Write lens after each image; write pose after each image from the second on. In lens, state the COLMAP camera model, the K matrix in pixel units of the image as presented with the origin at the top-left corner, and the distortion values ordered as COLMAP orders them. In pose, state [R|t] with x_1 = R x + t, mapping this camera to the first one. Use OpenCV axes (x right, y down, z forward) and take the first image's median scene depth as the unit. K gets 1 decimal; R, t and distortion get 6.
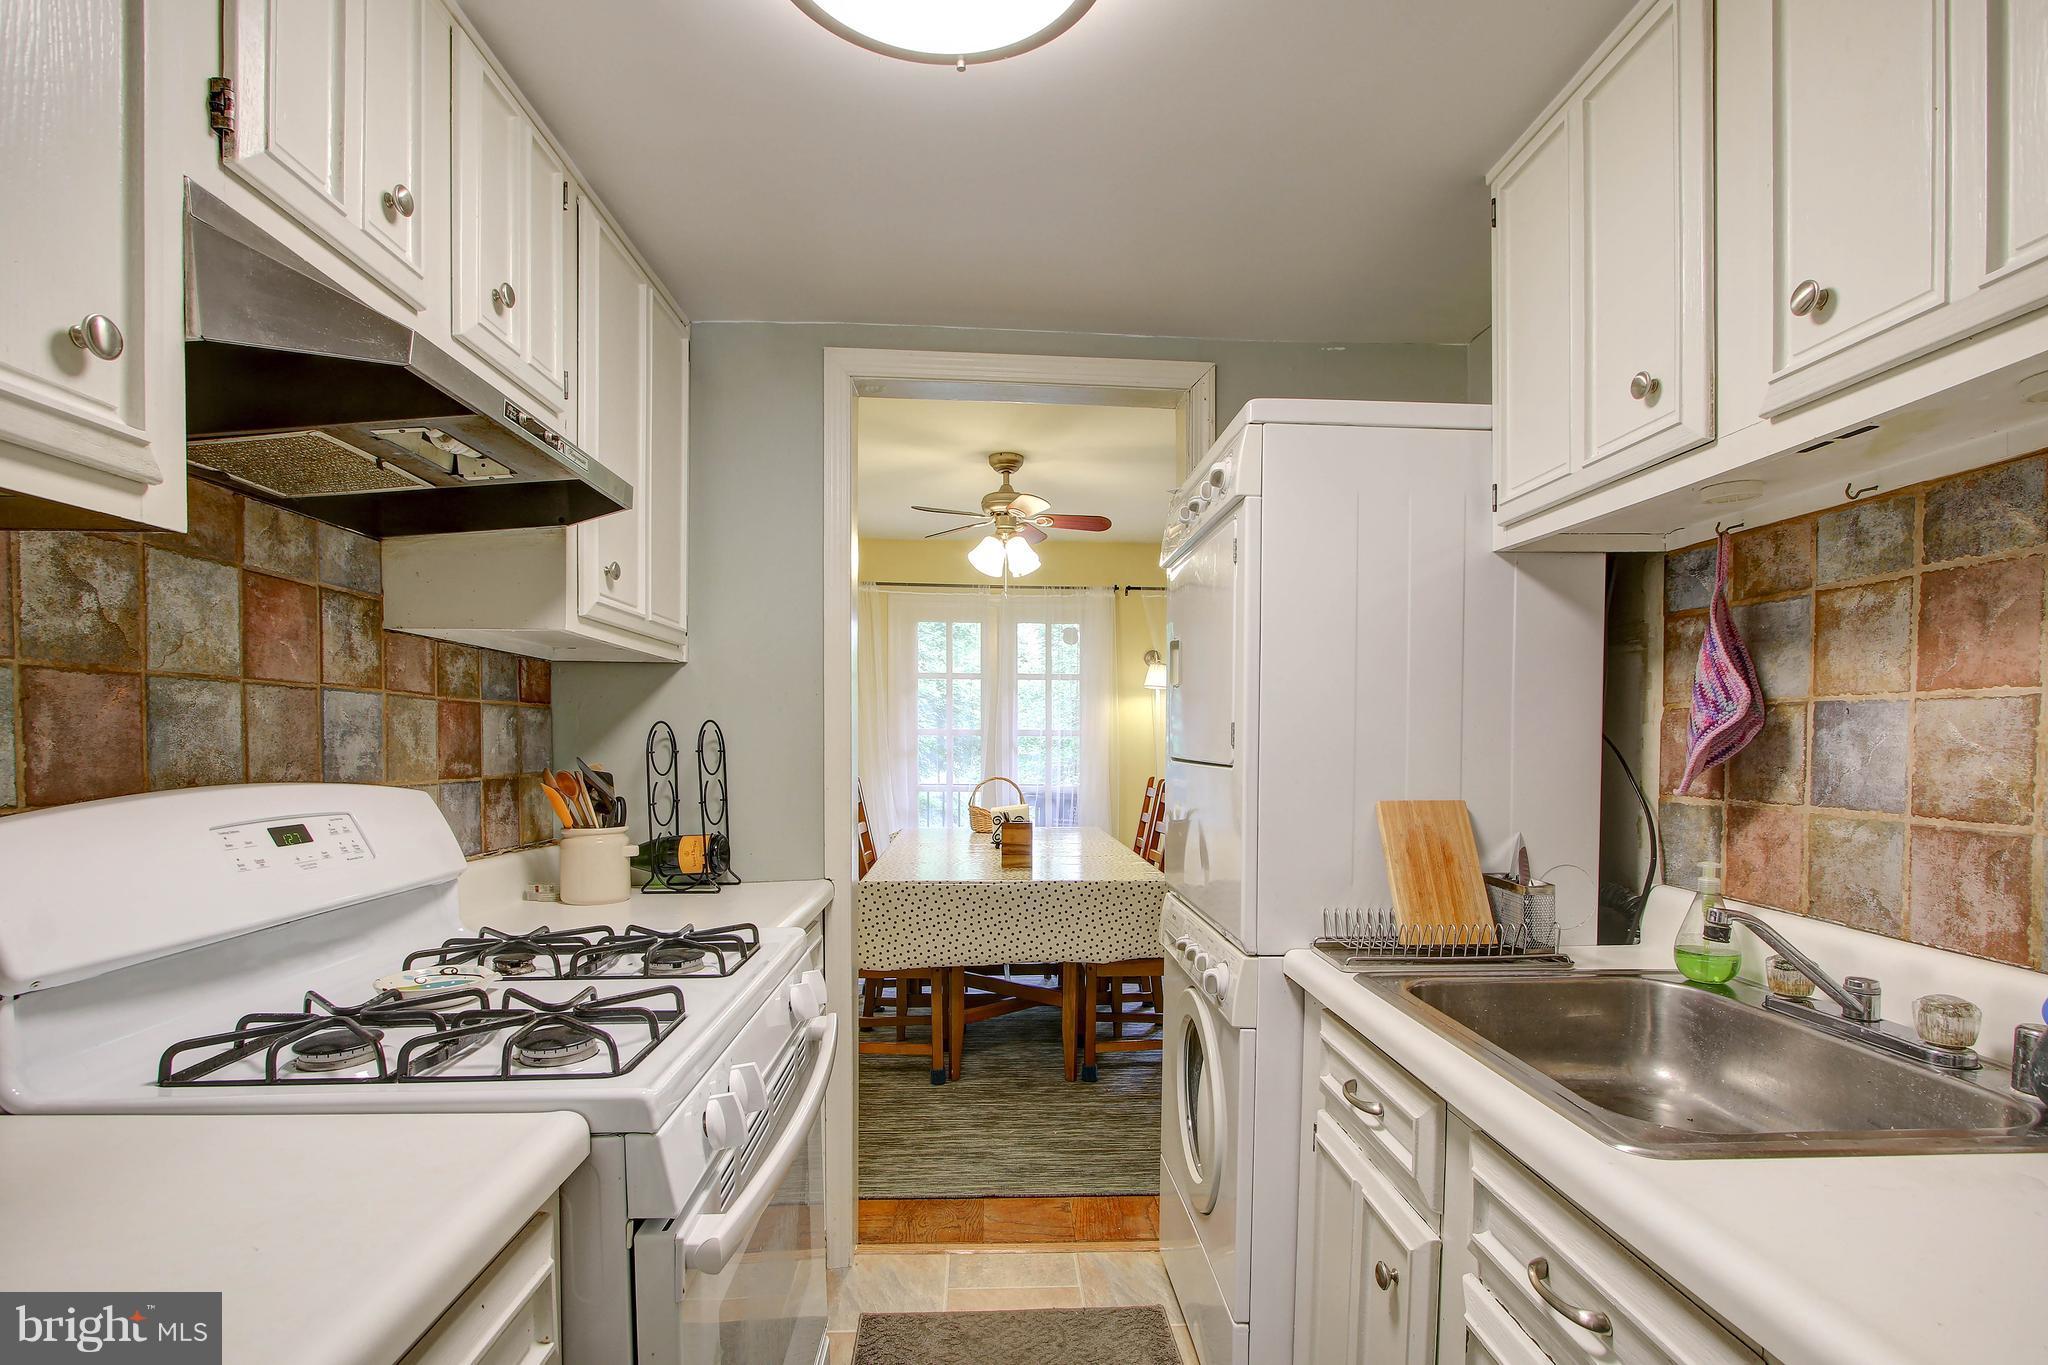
lens RADIAL K [[979.8, 0, 1029.6], [0, 979.8, 753.5], [0, 0, 1]] dist [-0.015585, 0.001018]
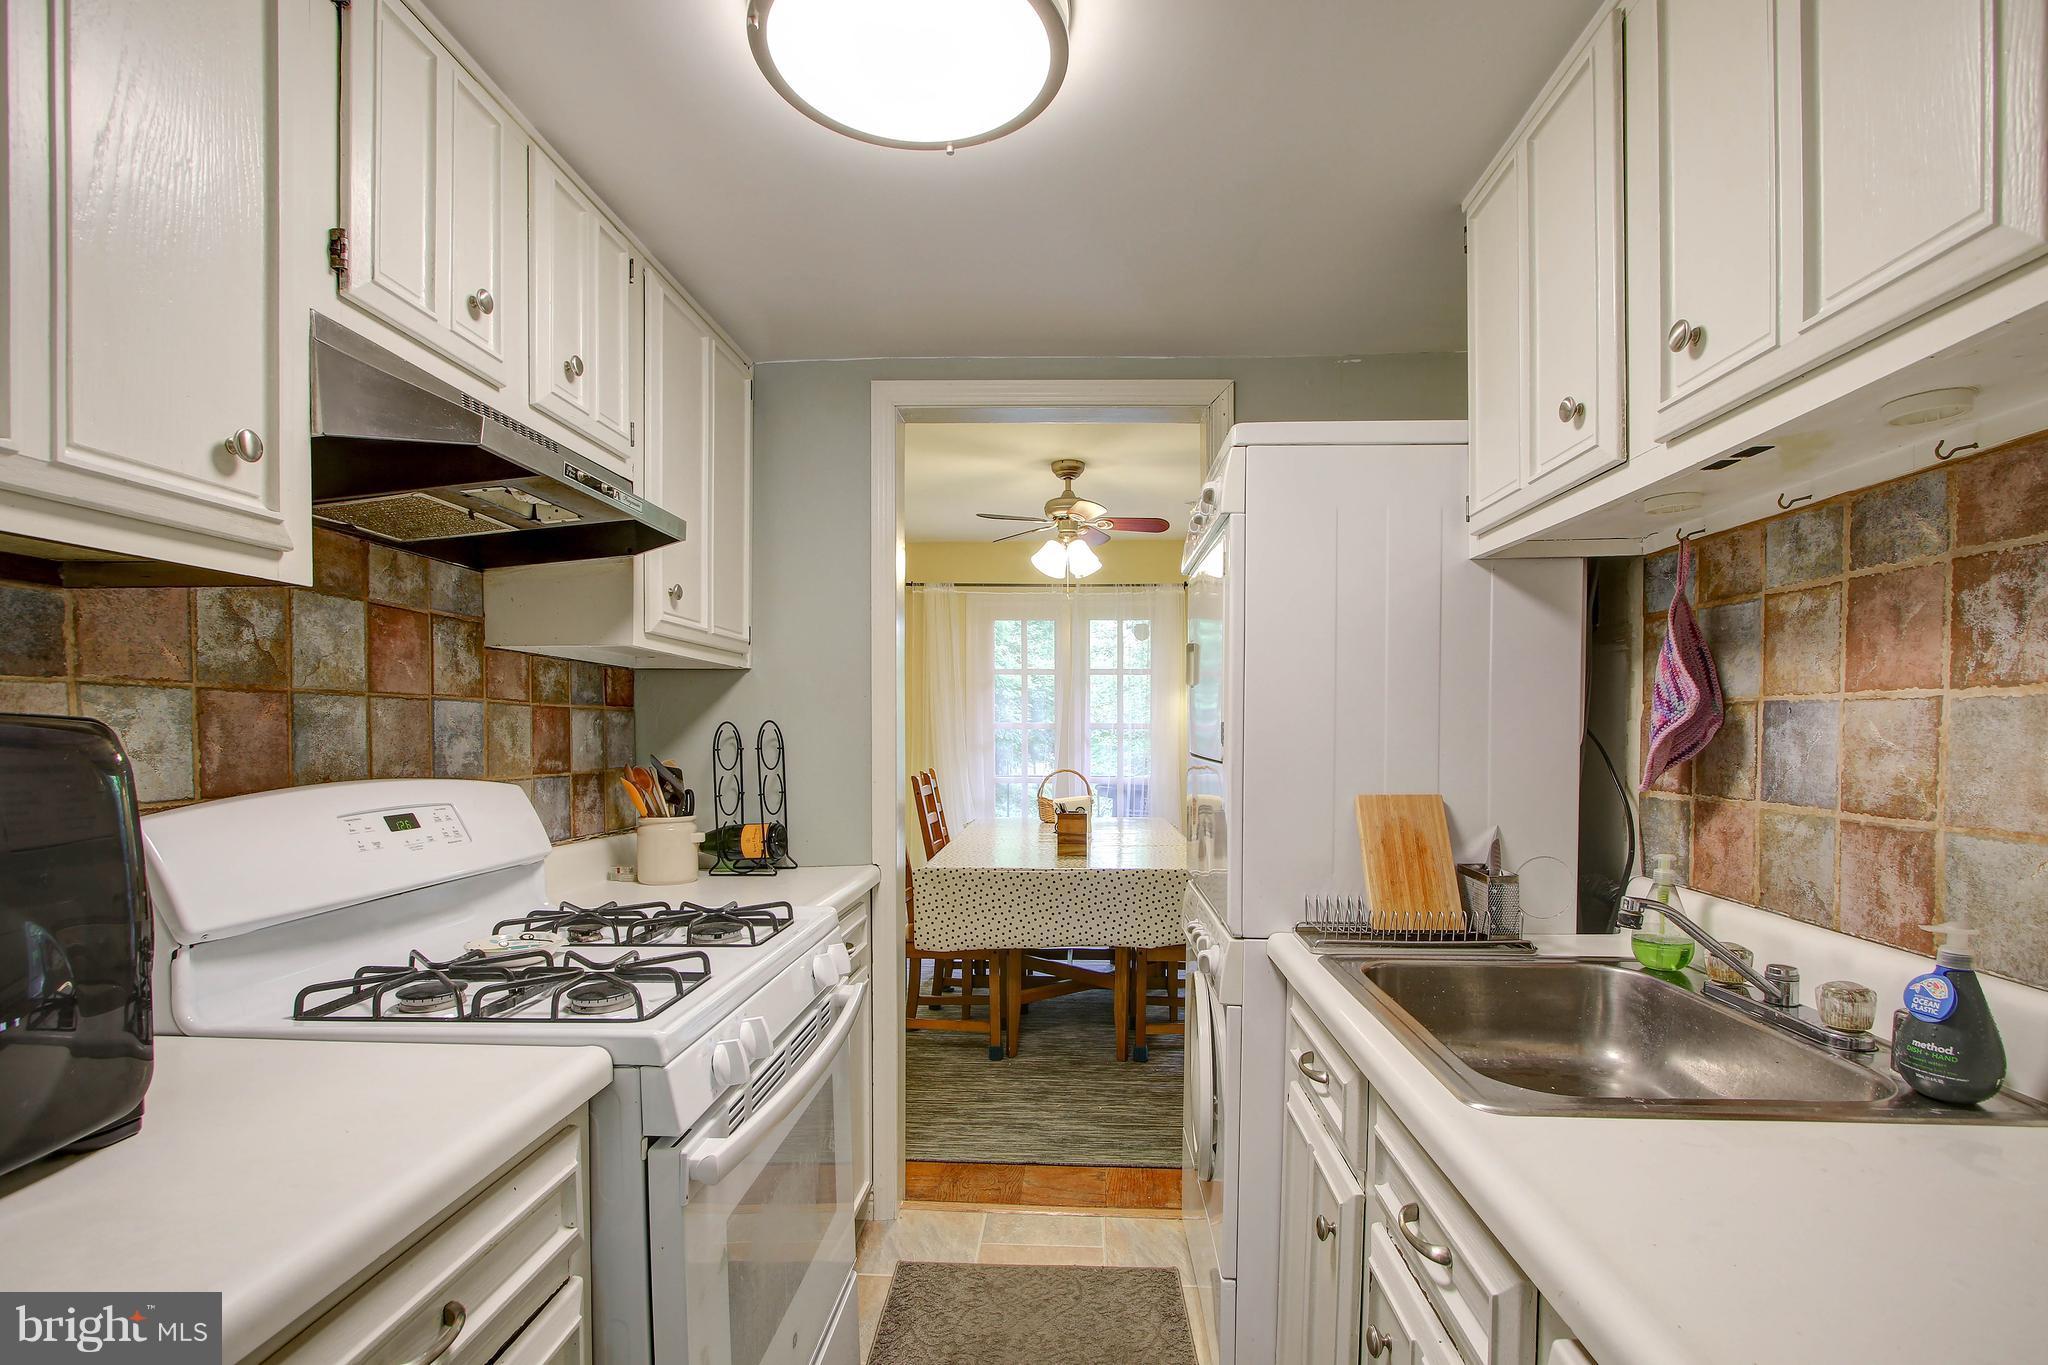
lens RADIAL K [[969.1, 0, 1026.9], [0, 969.1, 737.2], [0, 0, 1]] dist [-0.012789, -0.000430]
pose [[0.994498, -0.004146, -0.104670, 0.121420], [0.003388, 0.999967, -0.007421, -0.008972], [0.104697, 0.007026, 0.994479, -0.099995]]
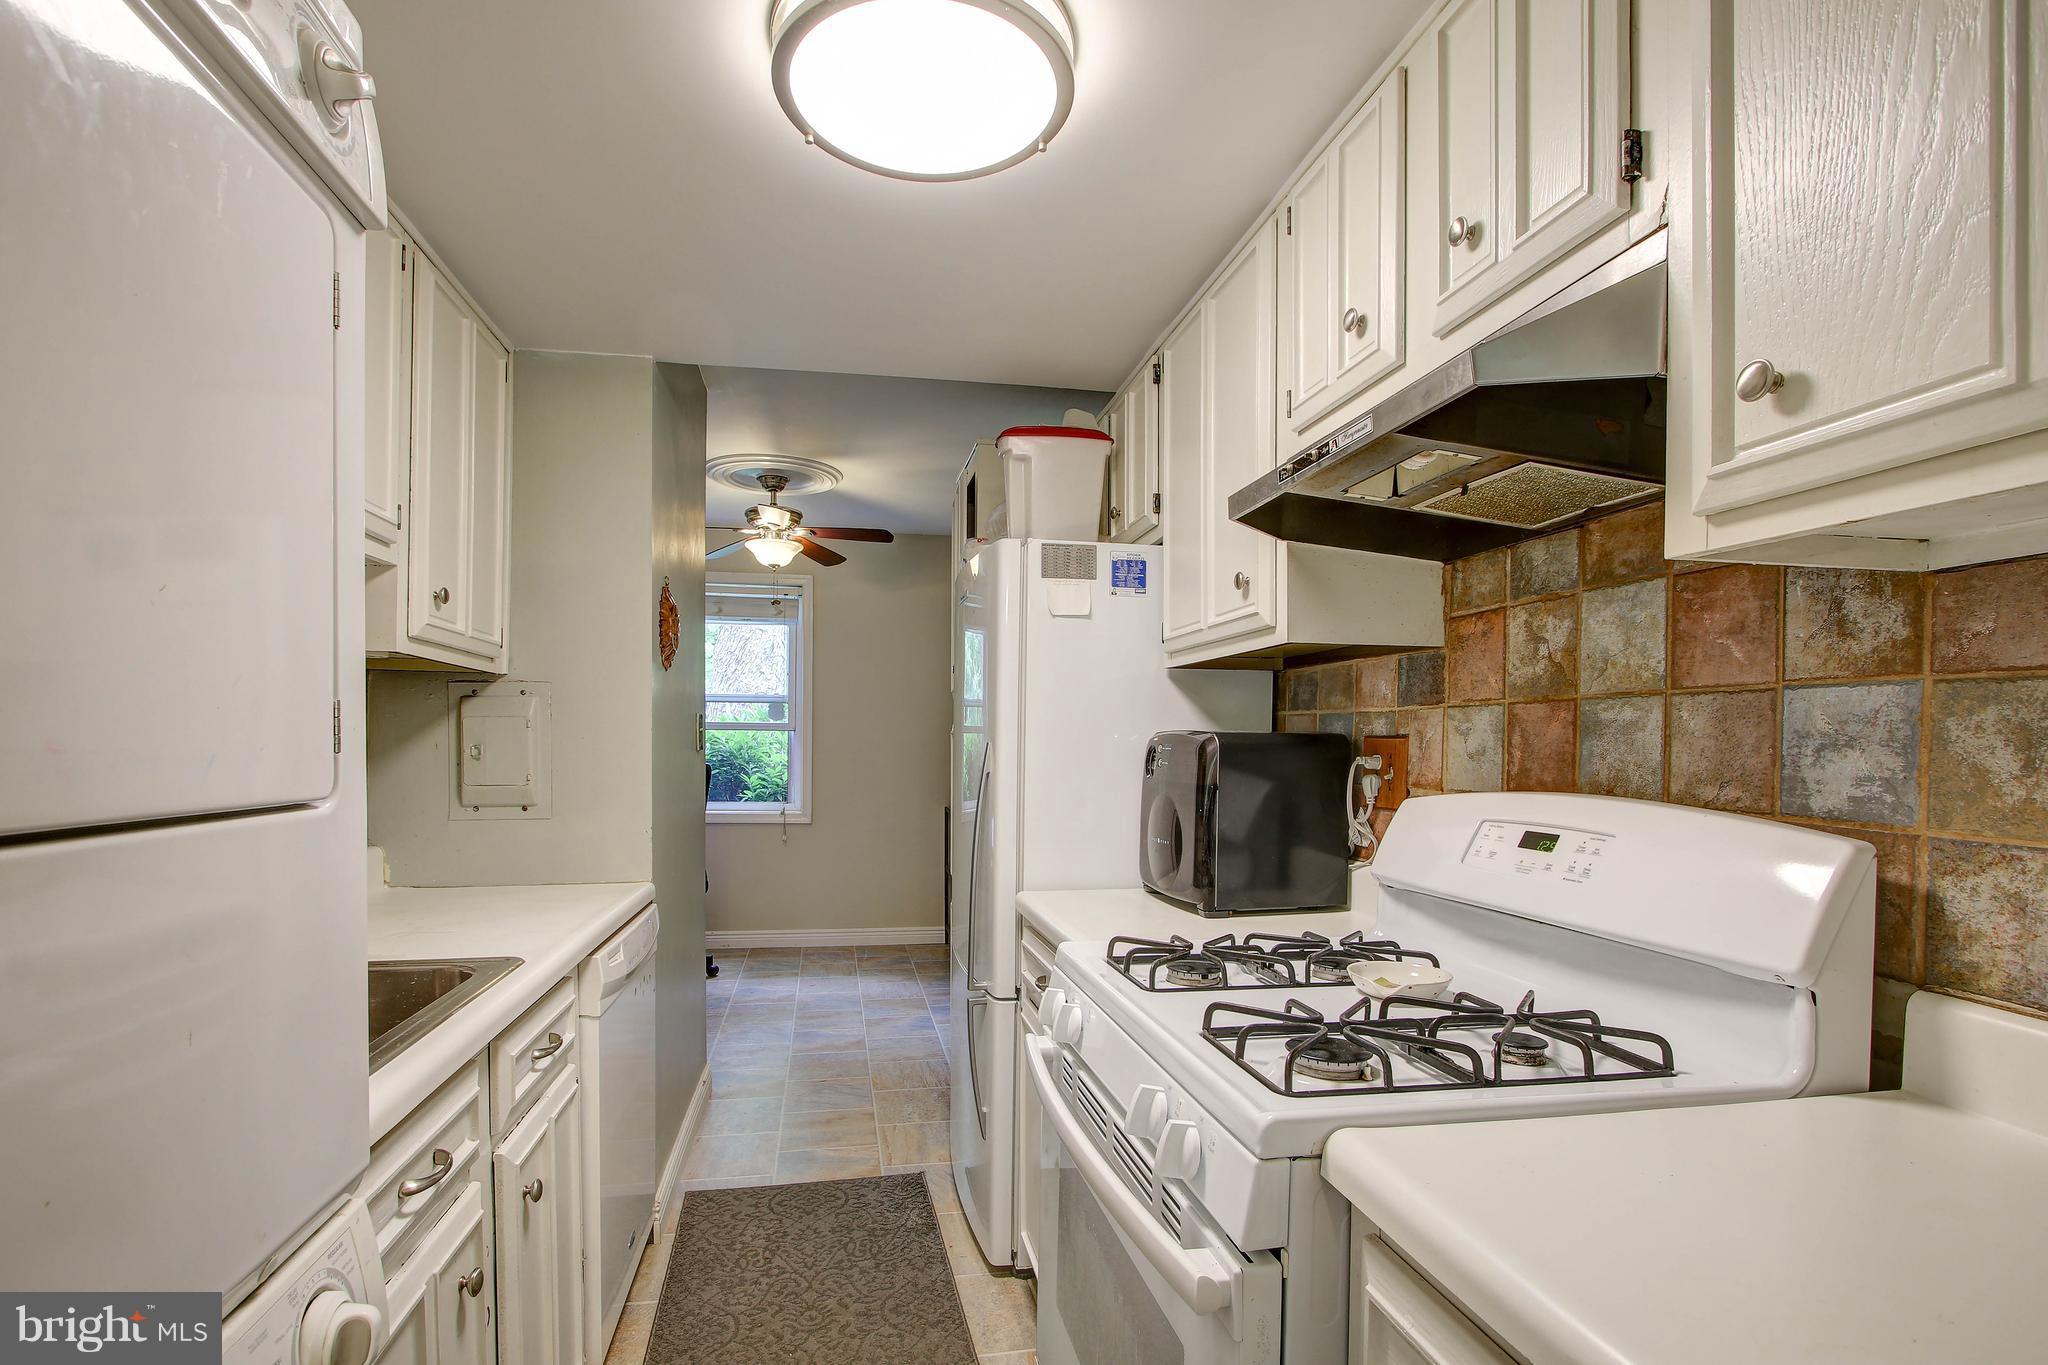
lens RADIAL K [[974.3, 0, 1015.0], [0, 974.3, 703.9], [0, 0, 1]] dist [-0.012630, 0.000508]
pose [[-0.989767, -0.009507, -0.142377, -0.030426], [-0.006137, 0.999691, -0.024091, -0.033293], [0.142562, -0.022970, -0.989519, 1.692392]]
